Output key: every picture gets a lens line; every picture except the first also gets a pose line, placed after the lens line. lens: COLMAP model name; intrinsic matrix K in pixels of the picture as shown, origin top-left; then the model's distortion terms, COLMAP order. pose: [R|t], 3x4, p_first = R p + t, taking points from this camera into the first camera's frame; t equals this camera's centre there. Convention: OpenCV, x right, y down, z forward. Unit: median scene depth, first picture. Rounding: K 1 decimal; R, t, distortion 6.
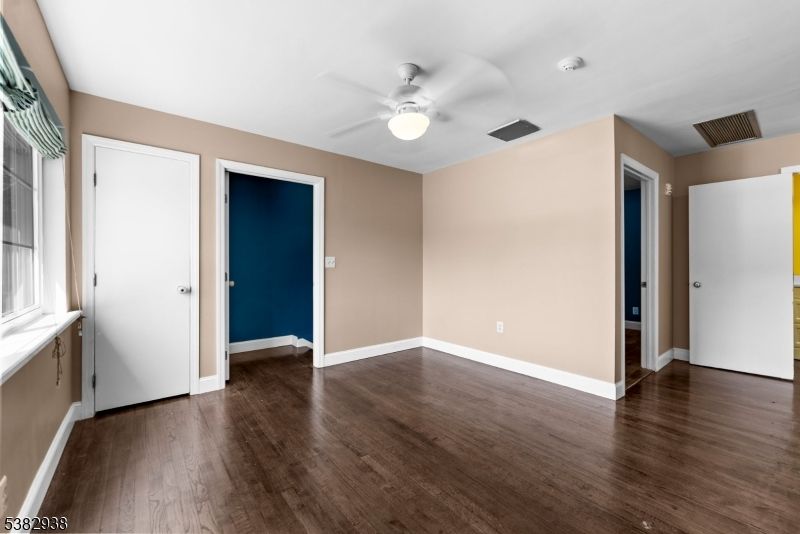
lens RADIAL K [[327.7, 0, 400.0], [0, 327.7, 267.0], [0, 0, 1]] dist [-0.000522, -0.000183]
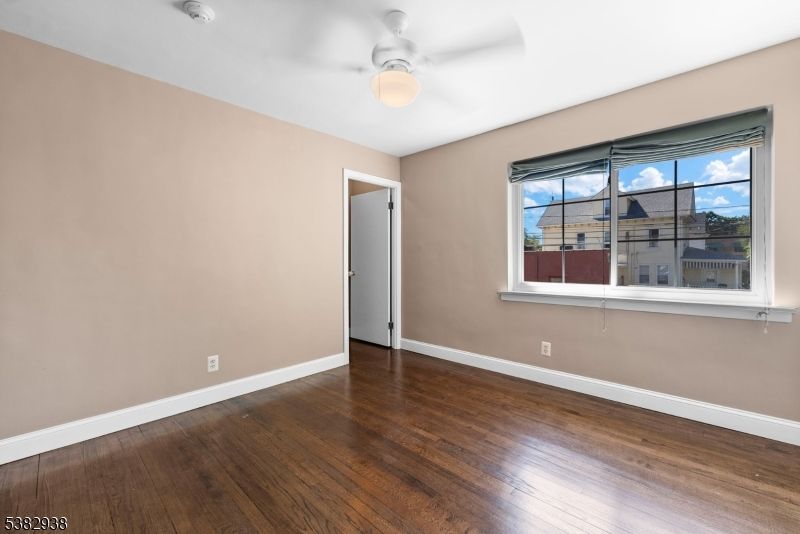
lens RADIAL K [[326.9, 0, 398.6], [0, 326.9, 259.4], [0, 0, 1]] dist [-0.001695, -0.000270]
pose [[-0.991457, 0.008635, -0.130145, 0.089702], [0.009243, 0.999949, -0.004062, 0.006287], [0.130103, -0.005230, -0.991487, 1.255087]]
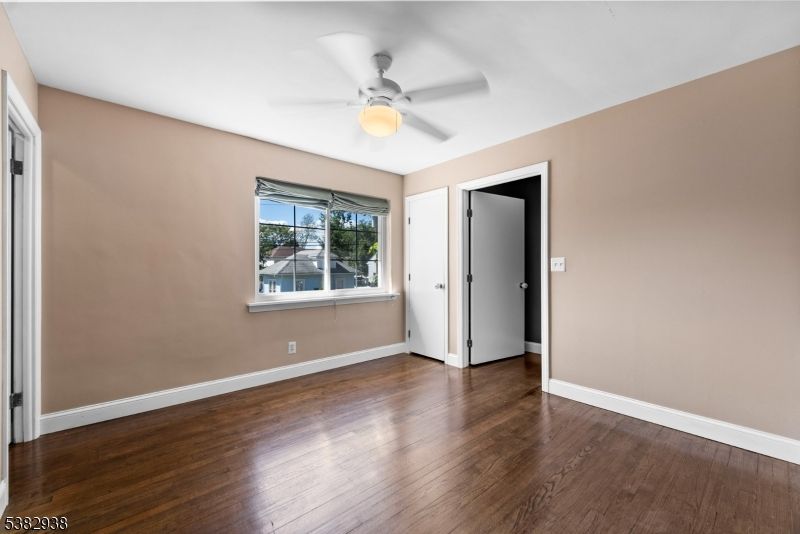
lens RADIAL K [[327.7, 0, 400.0], [0, 327.7, 267.0], [0, 0, 1]] dist [-0.000522, -0.000183]
pose [[0.034090, -0.001272, -0.999418, 0.667135], [-0.000904, 0.999999, -0.001304, -0.008302], [0.999418, 0.000948, 0.034088, 0.702948]]
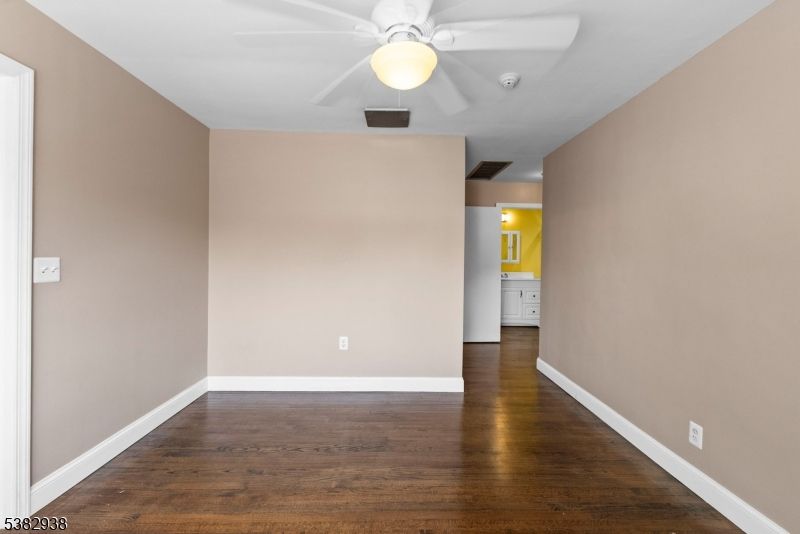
lens RADIAL K [[333.3, 0, 406.2], [0, 333.3, 260.5], [0, 0, 1]] dist [0.001441, -0.000146]
pose [[0.604726, 0.003624, 0.796425, -0.328568], [-0.011049, 0.999932, 0.003840, -0.040312], [-0.796357, -0.011122, 0.604725, 0.414496]]
